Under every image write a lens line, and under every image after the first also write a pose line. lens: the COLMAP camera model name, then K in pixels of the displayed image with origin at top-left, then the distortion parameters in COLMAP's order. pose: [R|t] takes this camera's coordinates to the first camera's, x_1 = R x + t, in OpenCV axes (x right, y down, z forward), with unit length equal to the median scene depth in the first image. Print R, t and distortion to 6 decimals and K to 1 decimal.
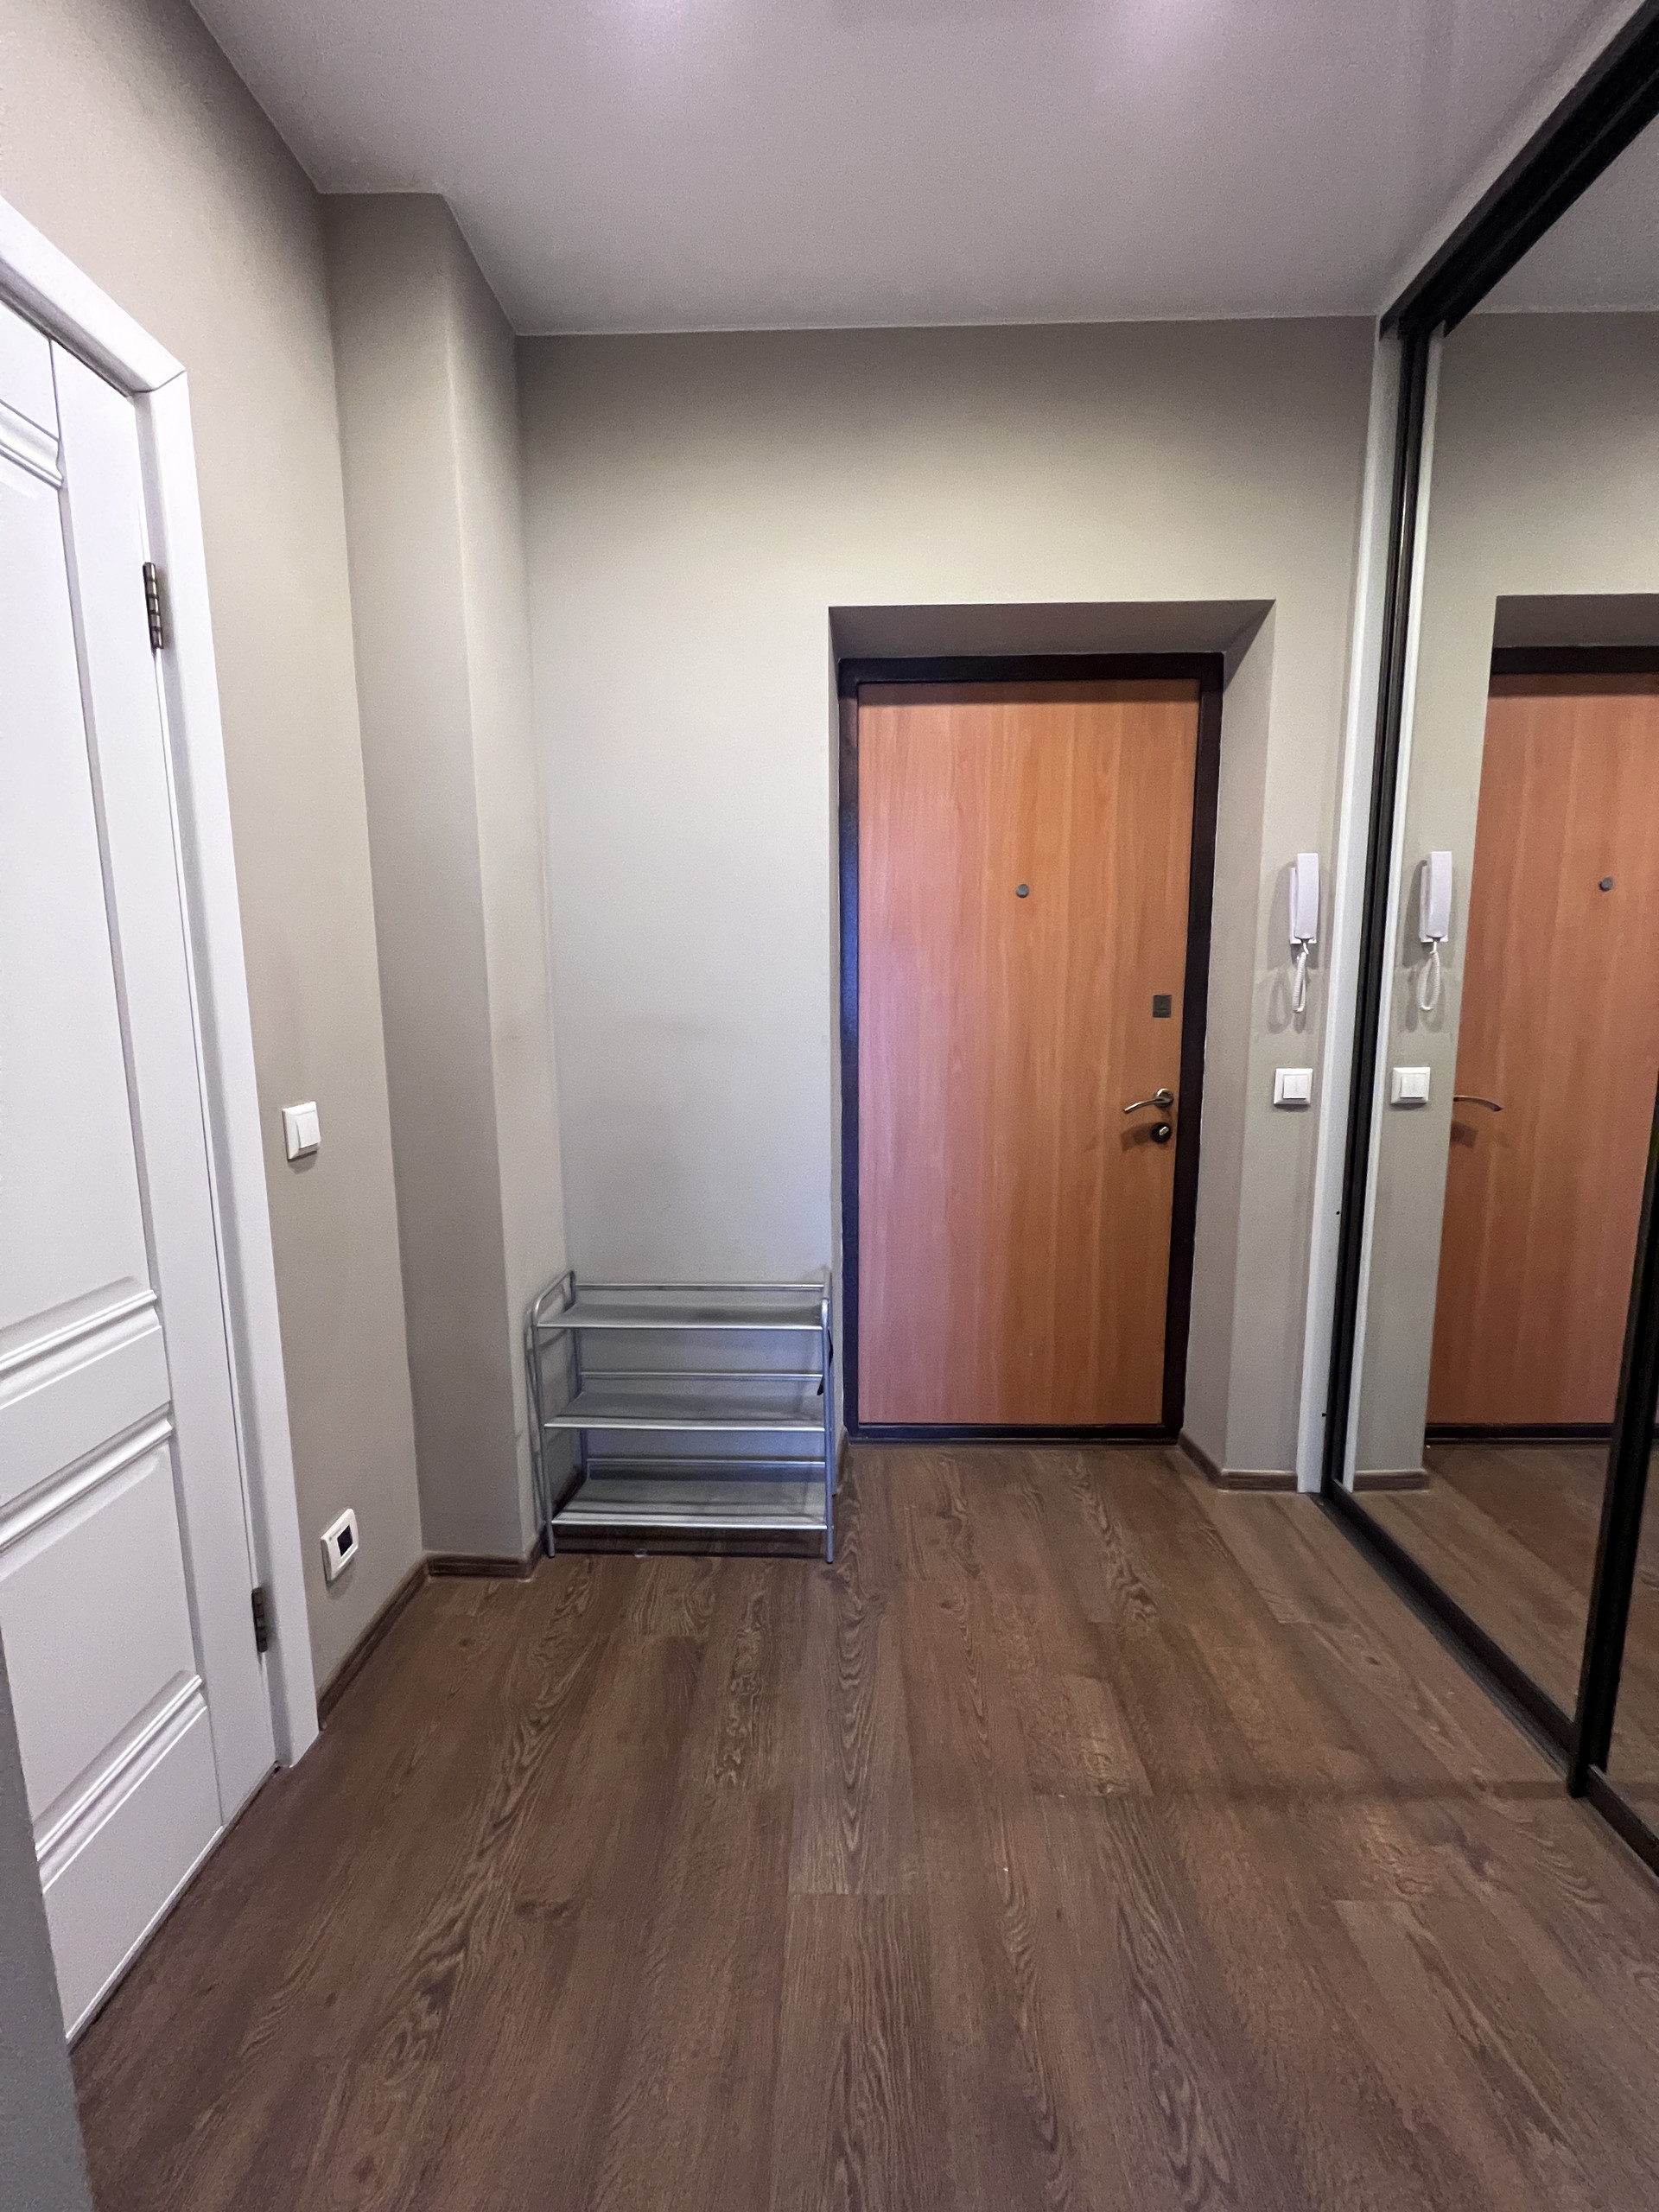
lens RADIAL K [[882.5, 0, 822.6], [0, 882.5, 1103.5], [0, 0, 1]] dist [0.000857, 0.000471]
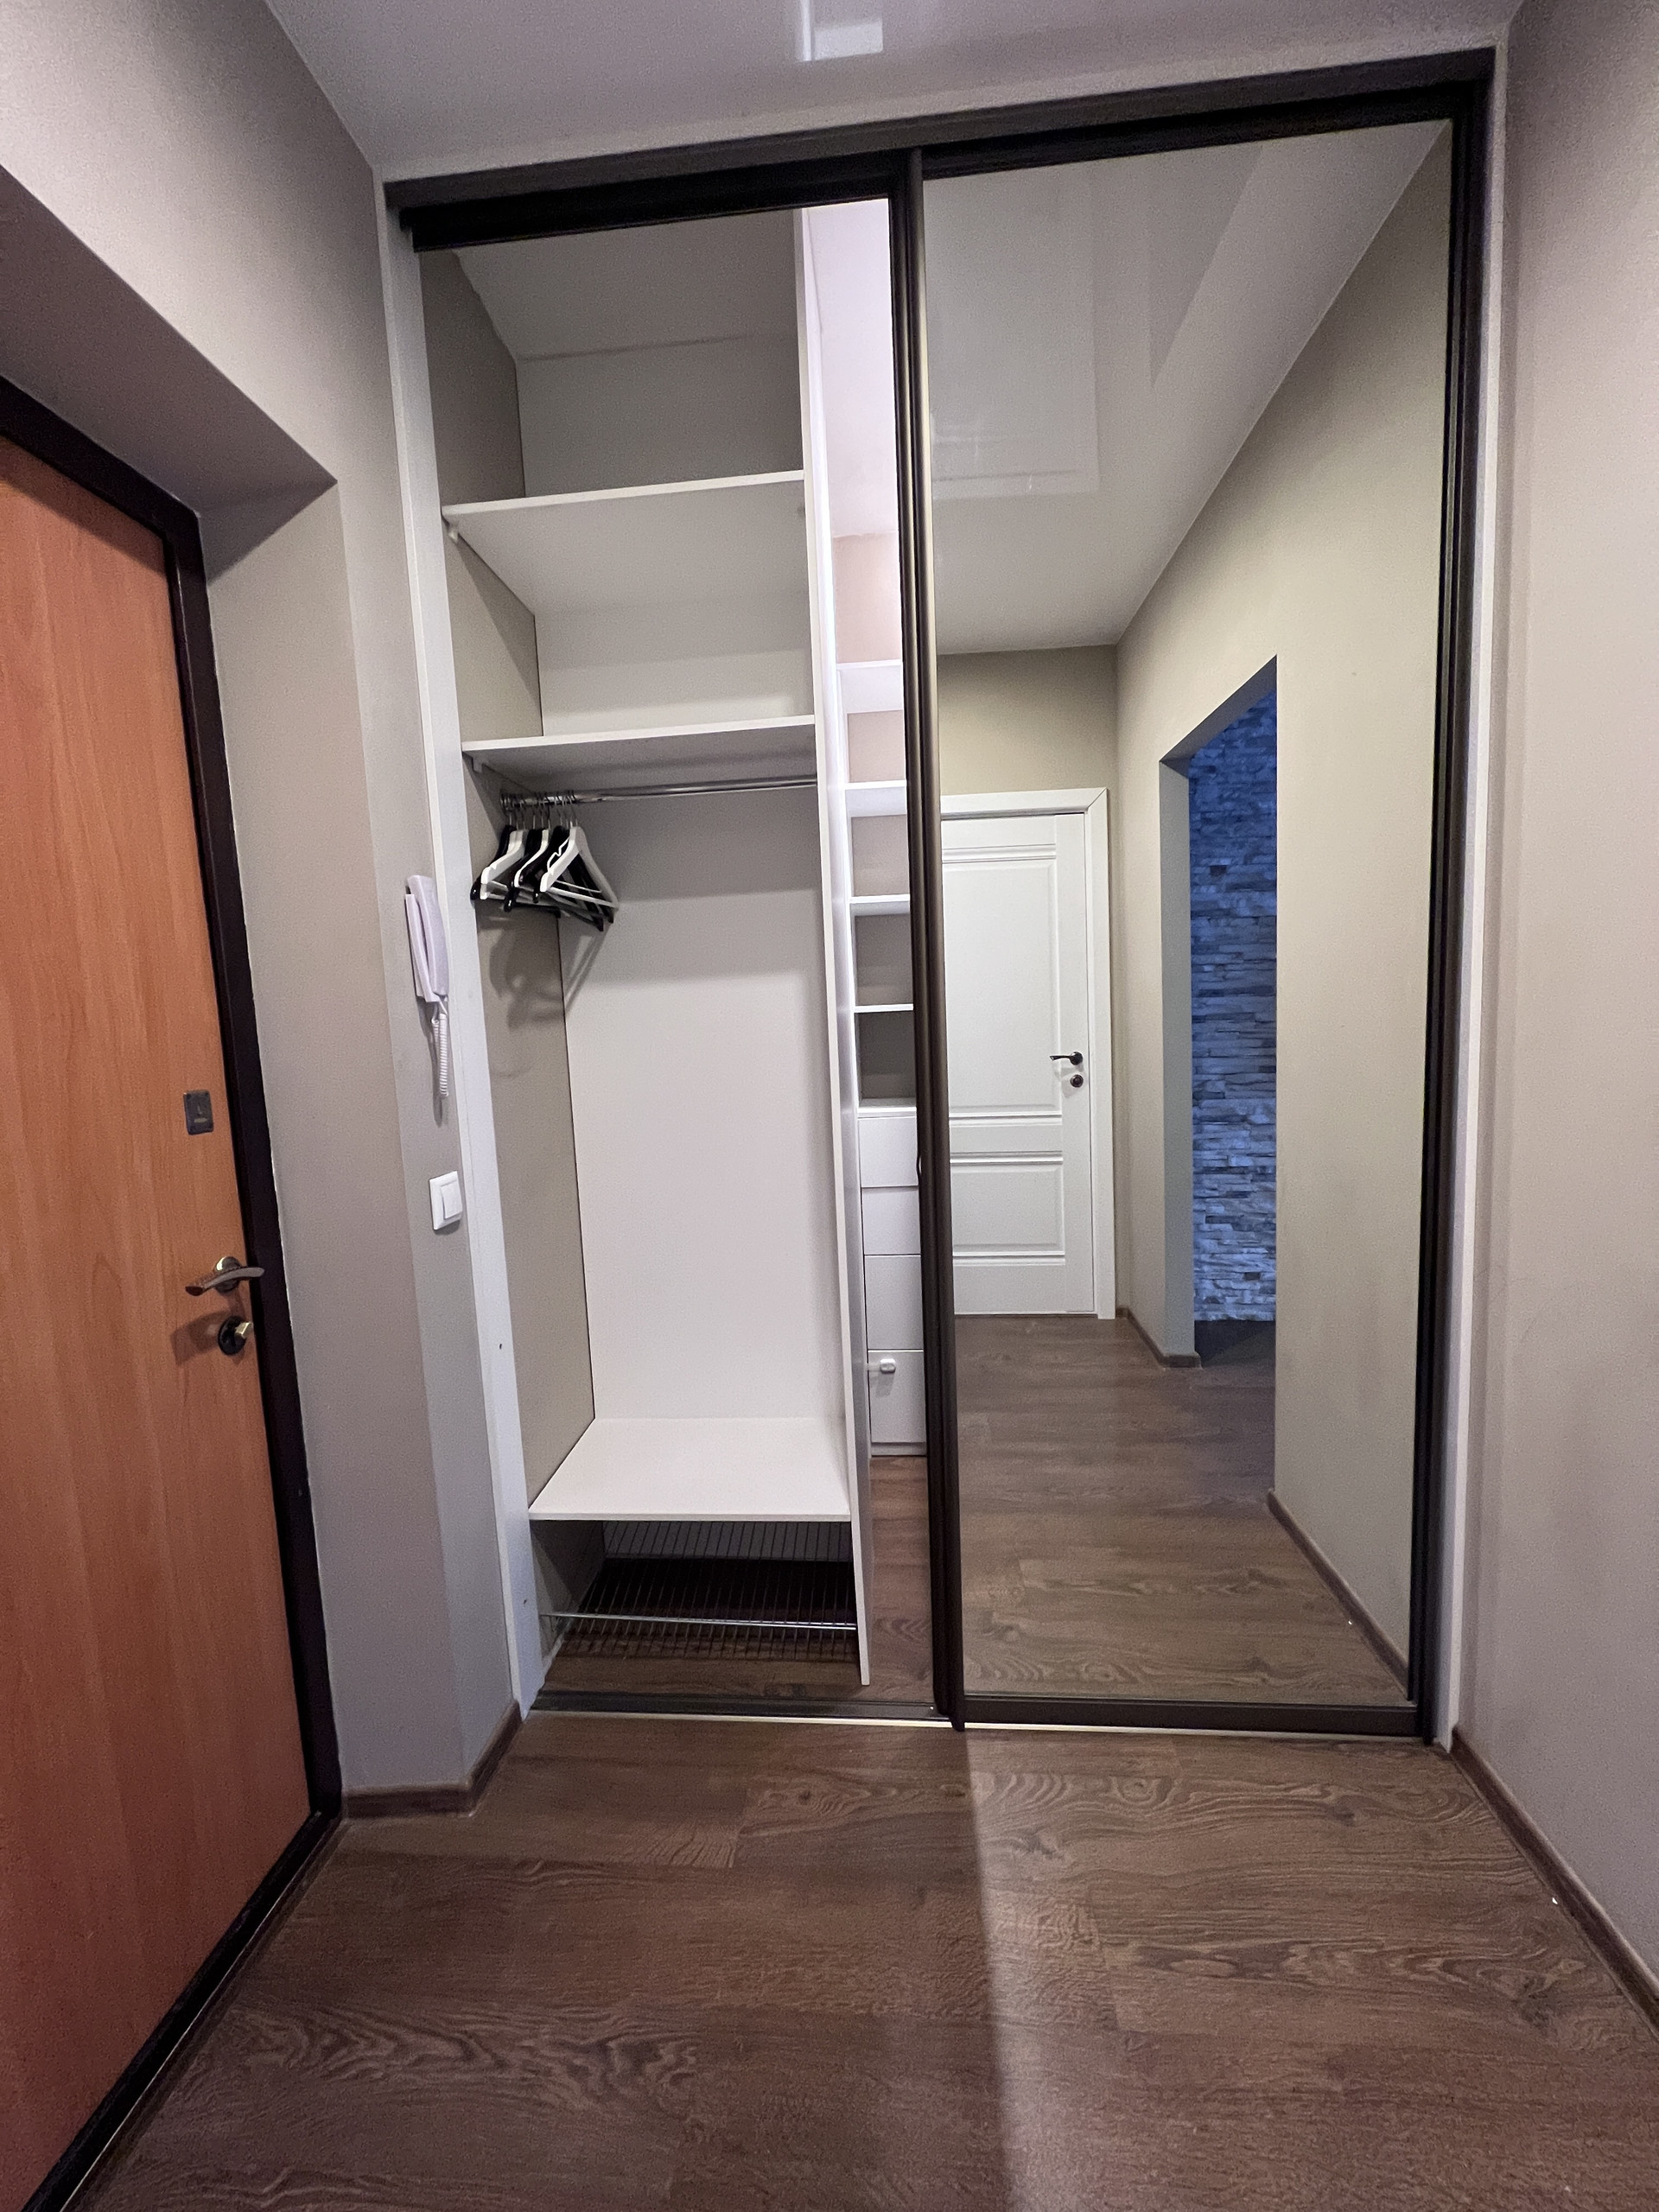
lens RADIAL K [[881.6, 0, 825.0], [0, 881.6, 1098.6], [0, 0, 1]] dist [-0.002623, 0.000025]
pose [[0.059177, -0.098457, 0.993380, -0.168514], [0.178869, 0.980065, 0.086482, -0.119023], [-0.982092, 0.172567, 0.075608, 0.707639]]
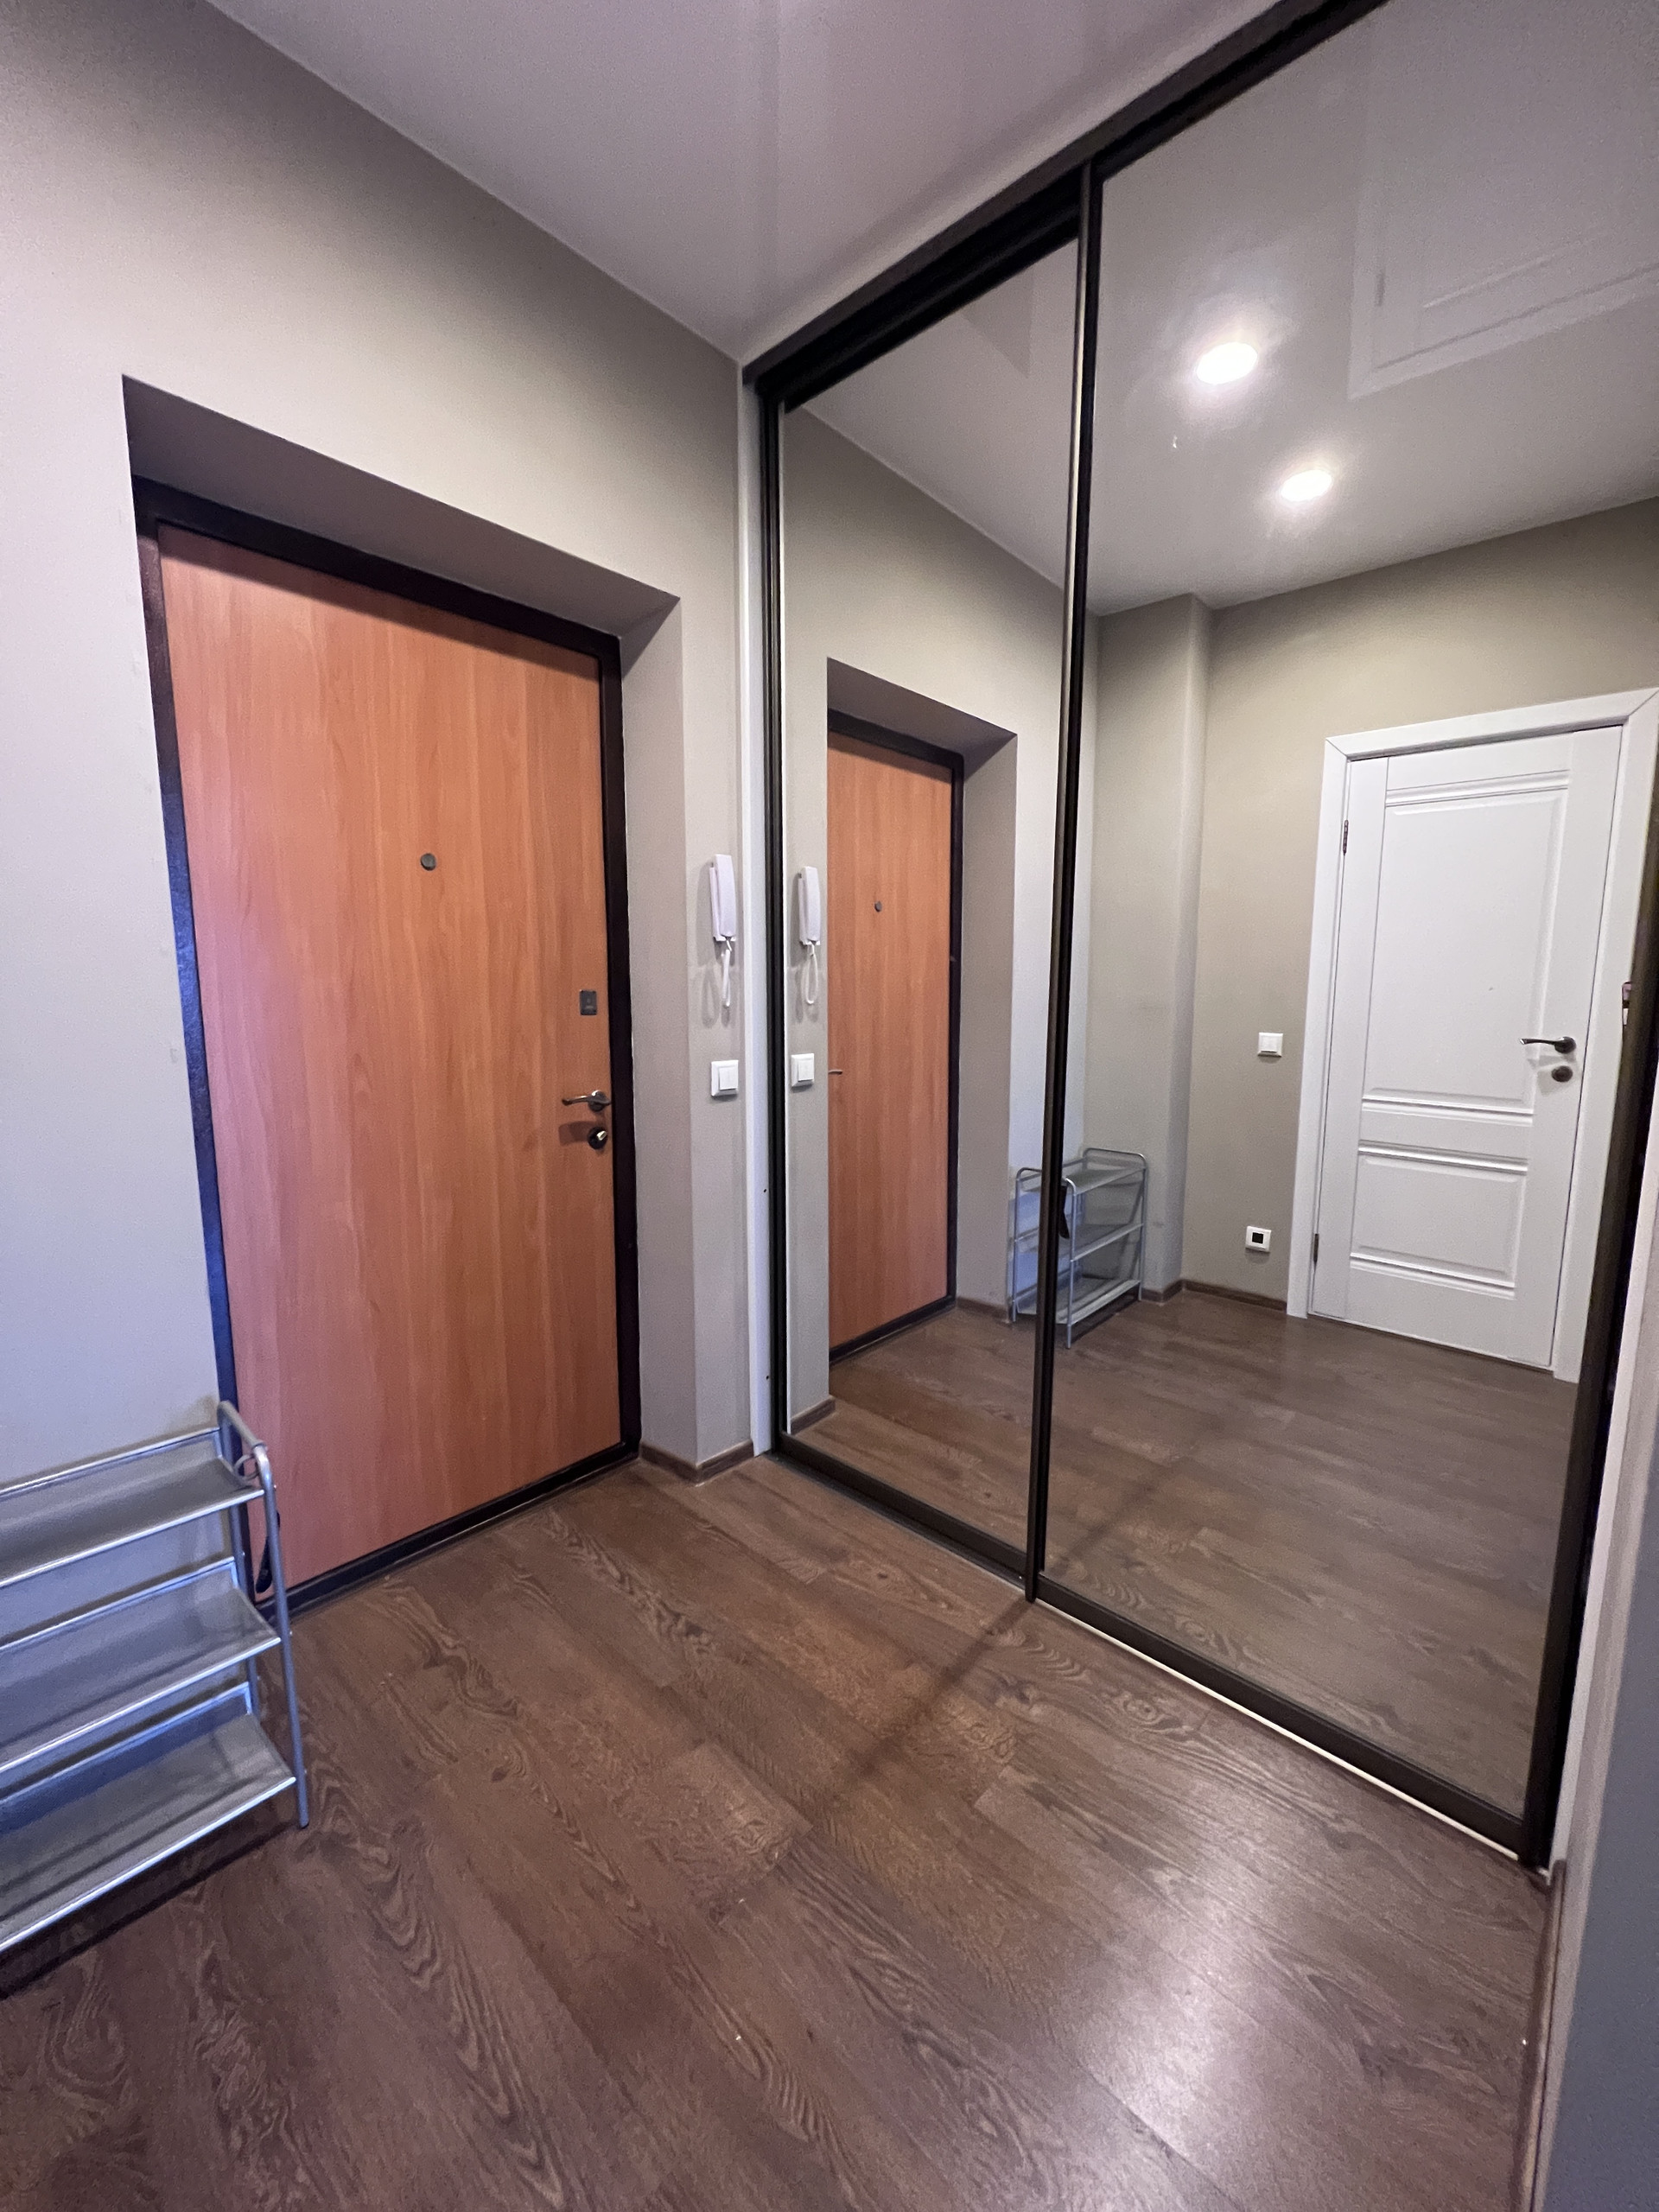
lens RADIAL K [[881.6, 0, 827.1], [0, 881.6, 1104.4], [0, 0, 1]] dist [-0.002623, 0.000025]
pose [[0.662888, -0.090568, 0.743221, -0.186112], [0.095298, 0.994789, 0.036226, -0.016145], [-0.742629, 0.046814, 0.668065, 0.240723]]
